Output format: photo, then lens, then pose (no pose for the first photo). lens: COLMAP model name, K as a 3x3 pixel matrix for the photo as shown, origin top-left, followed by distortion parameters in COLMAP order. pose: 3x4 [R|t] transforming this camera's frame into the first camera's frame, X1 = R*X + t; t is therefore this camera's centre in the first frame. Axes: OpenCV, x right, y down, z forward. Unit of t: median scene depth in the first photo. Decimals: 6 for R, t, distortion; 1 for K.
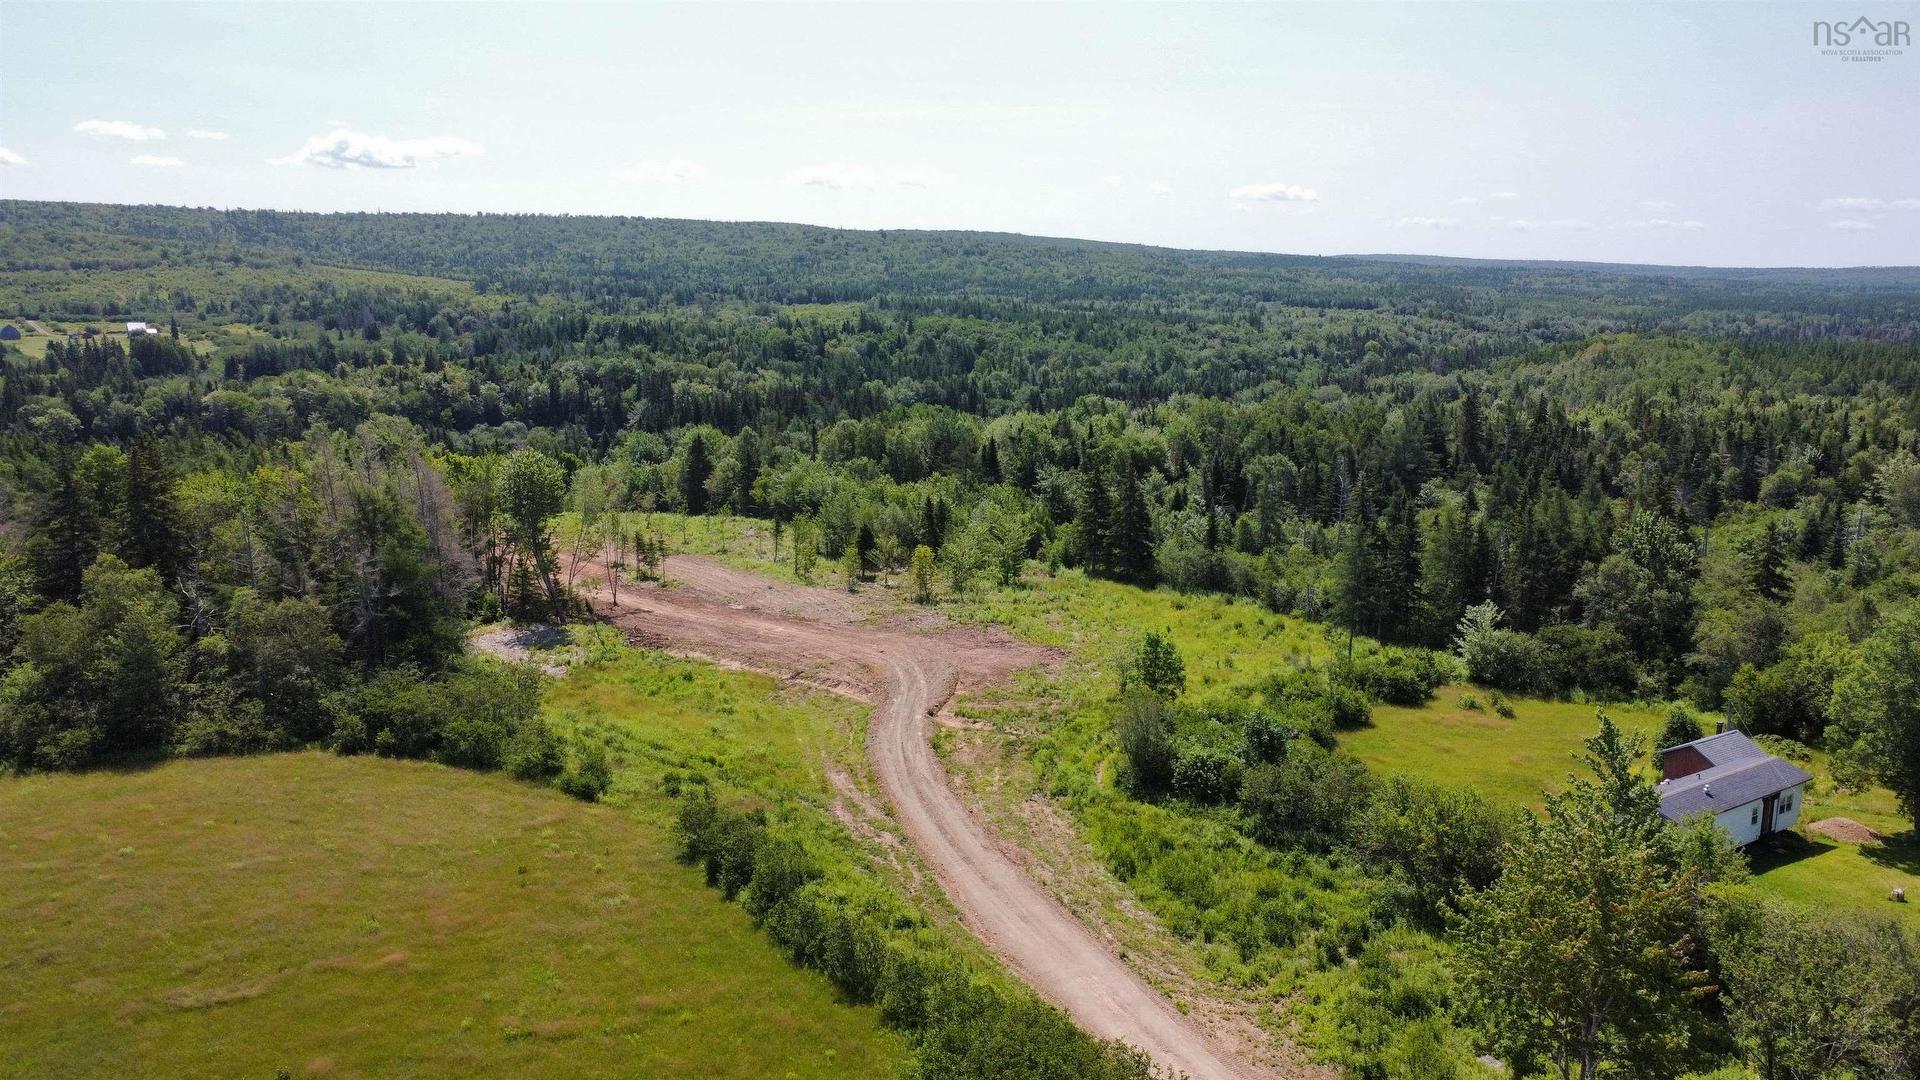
lens RADIAL K [[1426.8, 0, 970.4], [0, 1426.8, 533.0], [0, 0, 1]] dist [-0.209753, 0.345459]
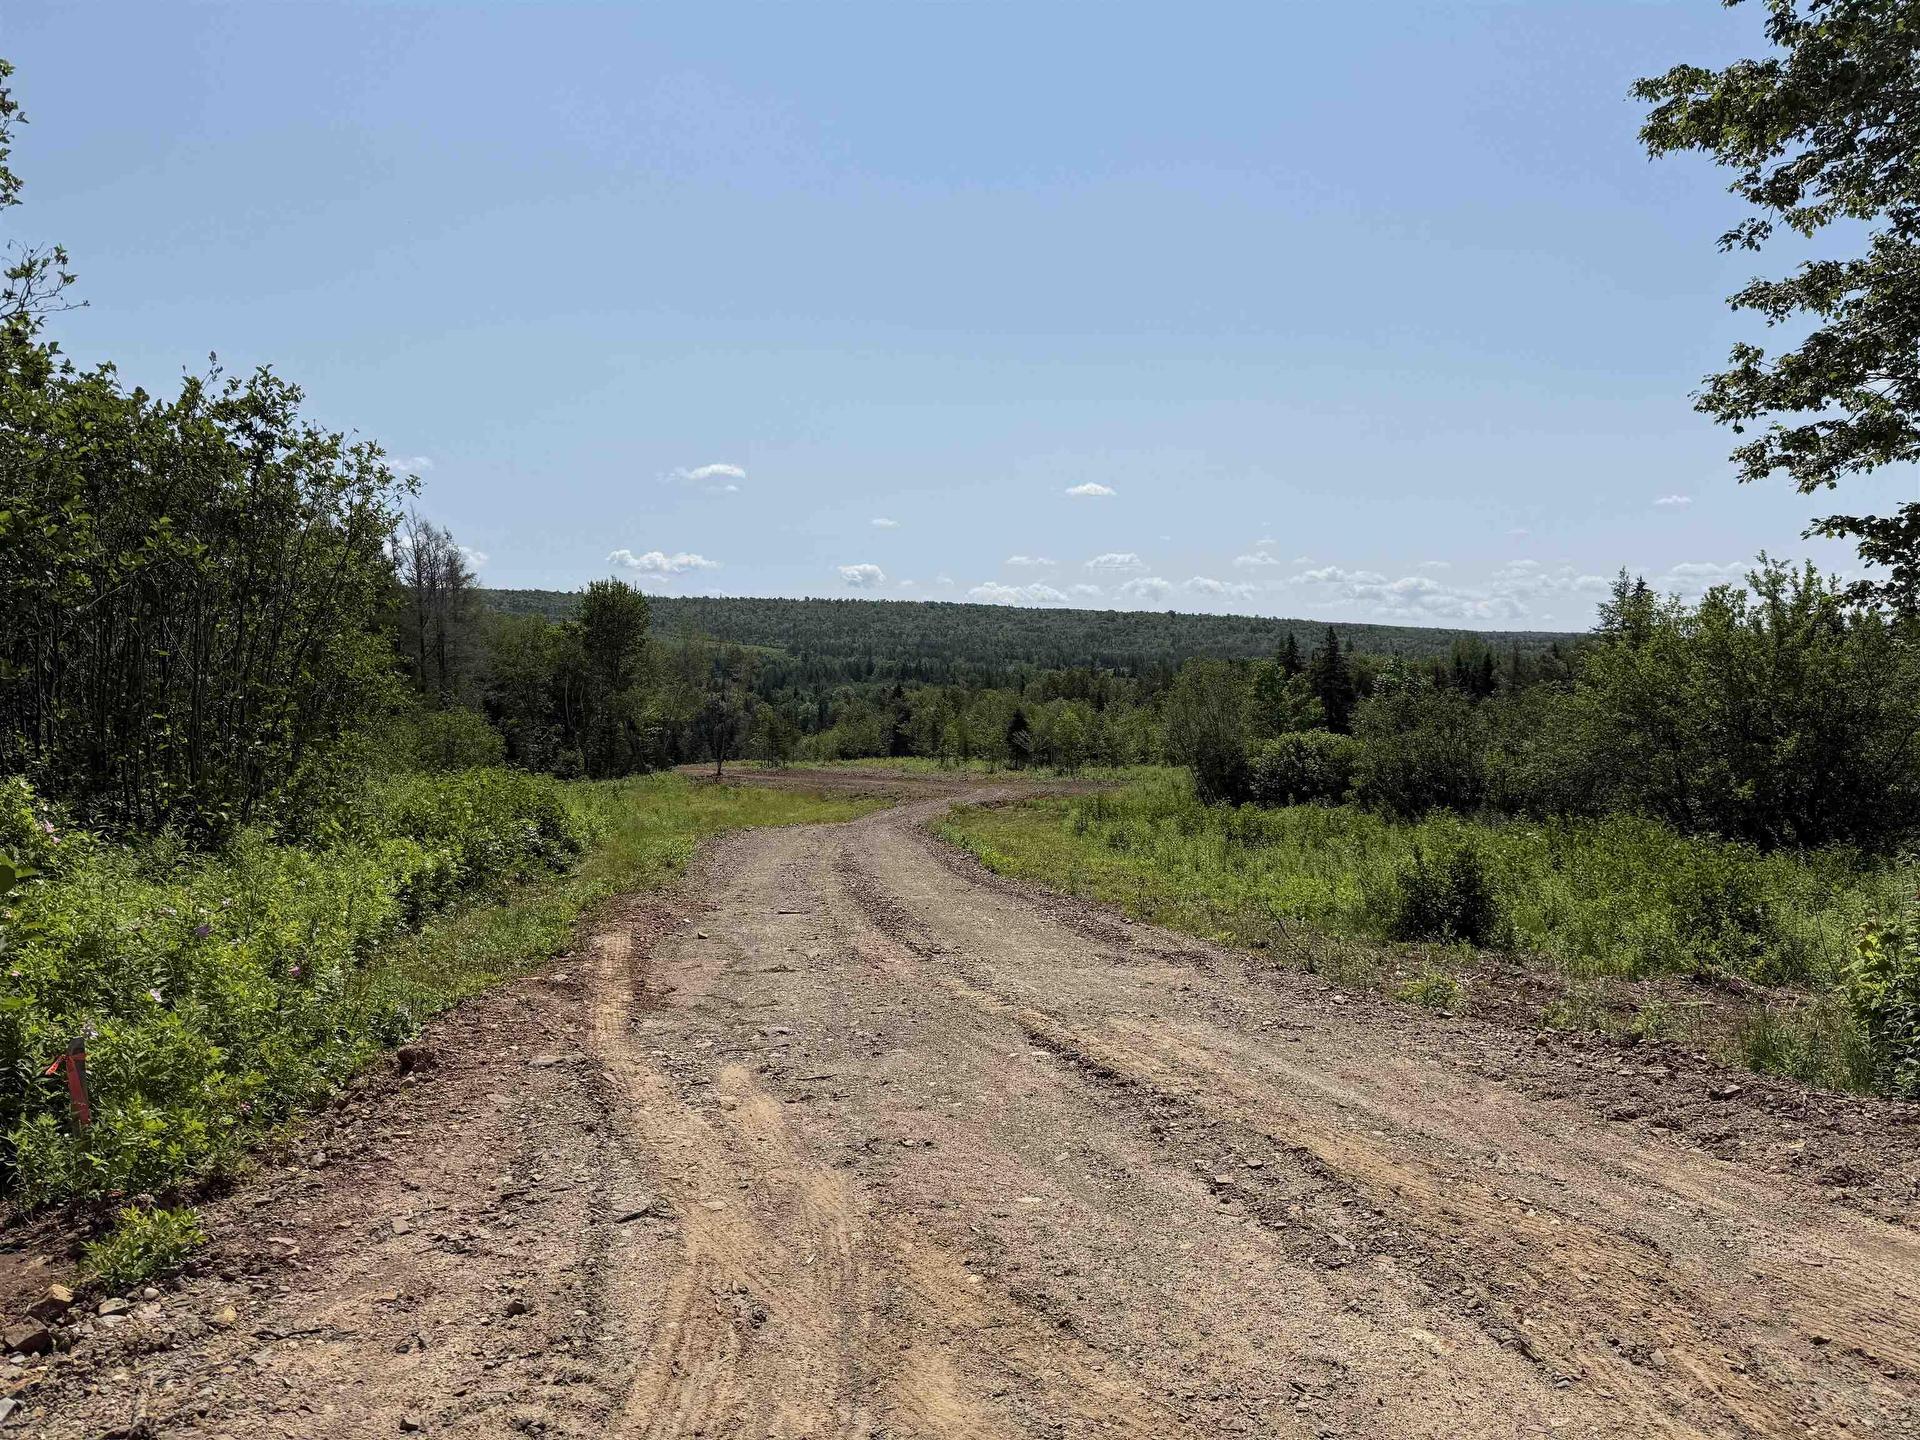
lens RADIAL K [[1319.8, 0, 960.0], [0, 1319.8, 720.0], [0, 0, 1]] dist [0.205145, -0.000055]
pose [[0.974341, 0.009200, -0.224887, 0.022916], [-0.041511, 0.989369, -0.139378, 0.035710], [0.221214, 0.145138, 0.964365, 0.064573]]
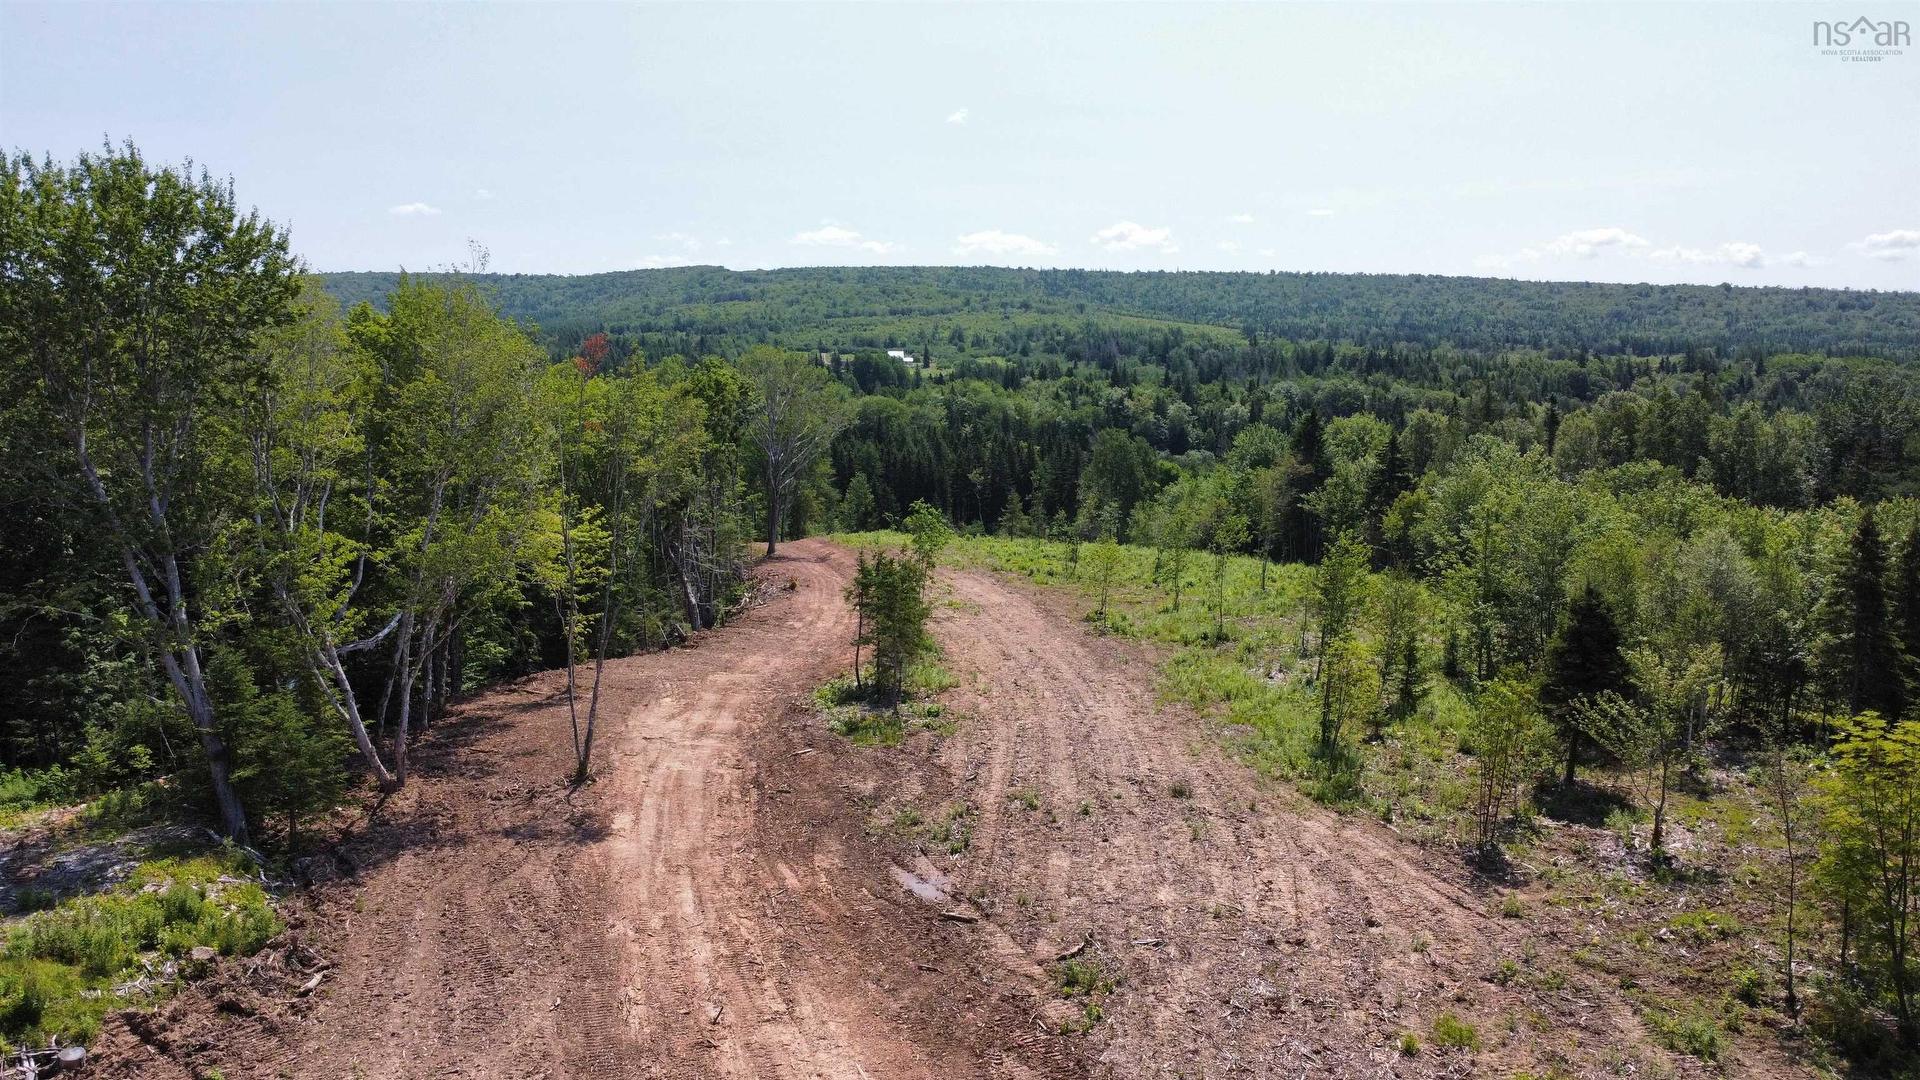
lens RADIAL K [[1427.7, 0, 983.3], [0, 1427.7, 546.0], [0, 0, 1]] dist [-0.261314, 0.584369]
pose [[0.853880, 0.074436, -0.515119, -0.011960], [-0.097262, 0.995106, -0.017429, 0.000402], [0.511301, 0.064984, 0.856941, 0.225386]]
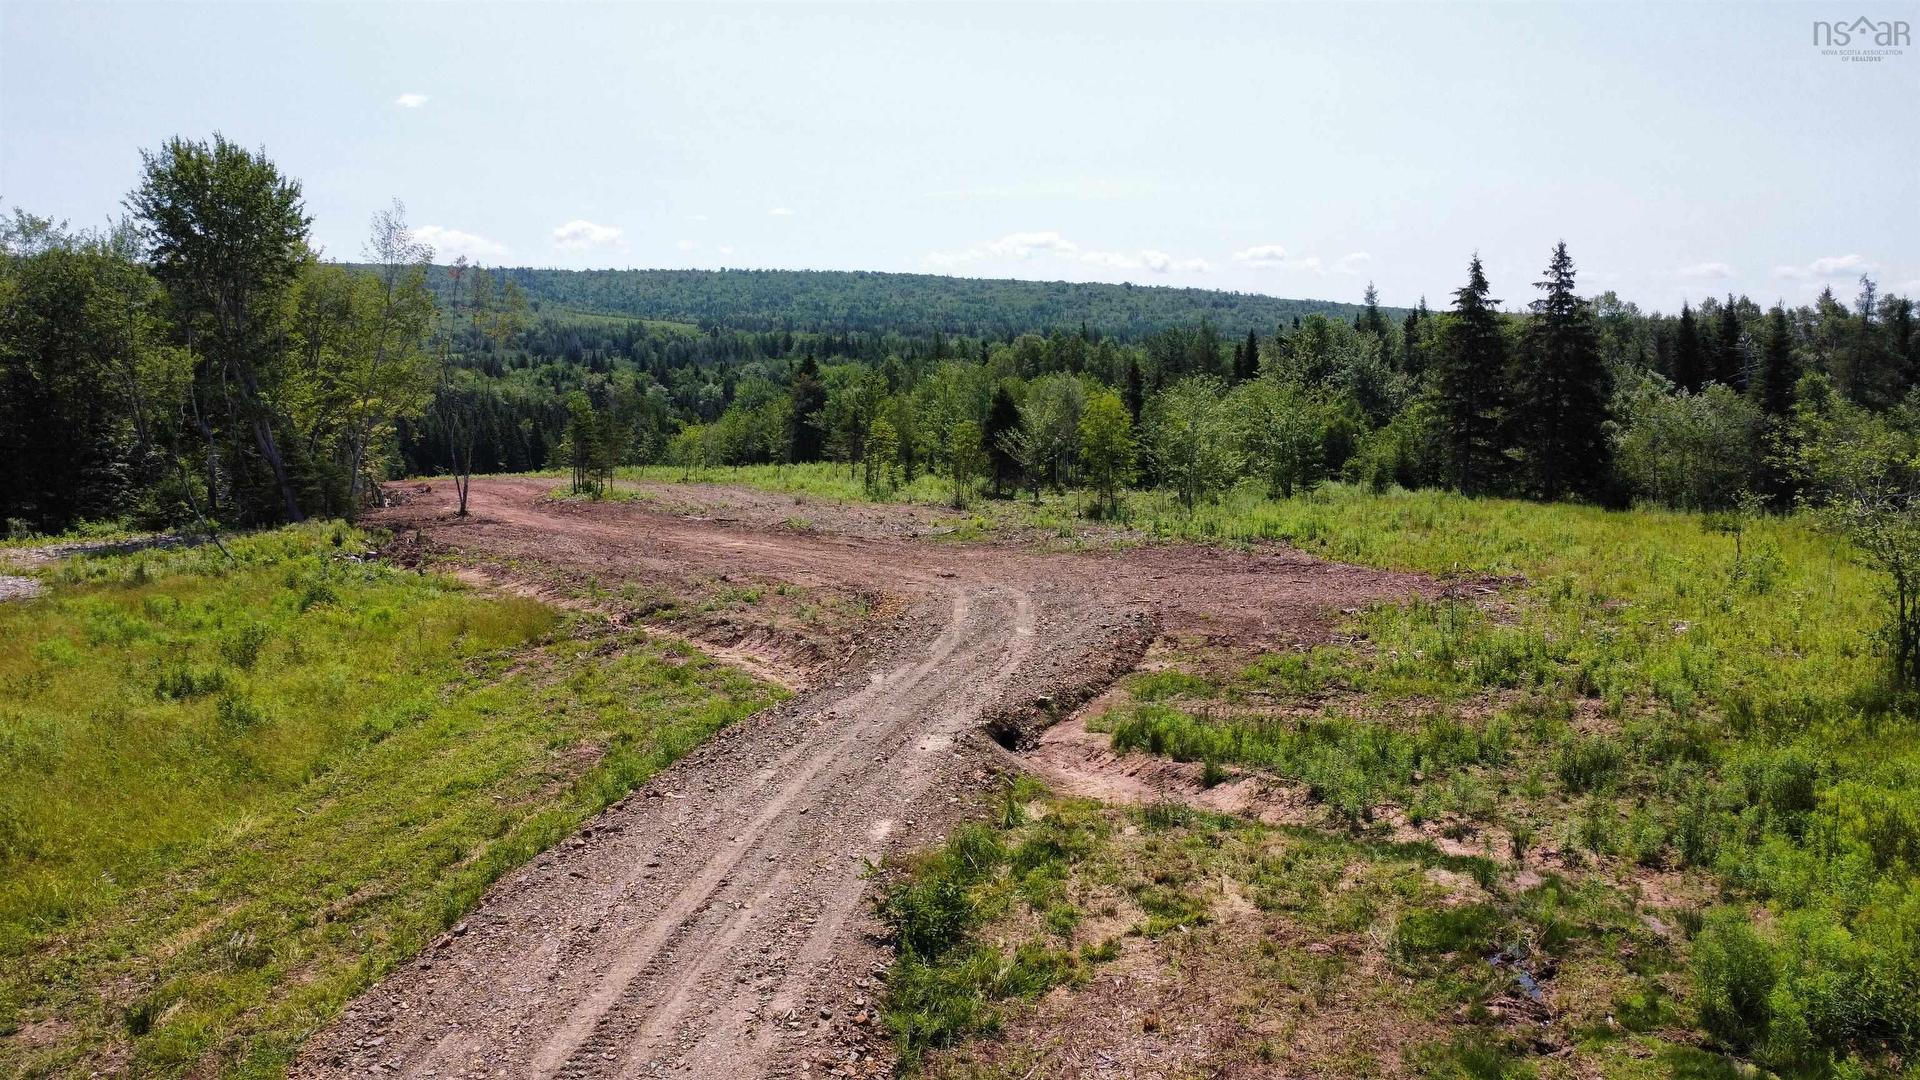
lens RADIAL K [[1427.7, 0, 983.3], [0, 1427.7, 546.0], [0, 0, 1]] dist [-0.261314, 0.584369]
pose [[0.986556, 0.023265, -0.161761, 0.000536], [-0.030366, 0.998674, -0.041571, 0.021559], [0.160580, 0.045924, 0.985954, 0.157750]]
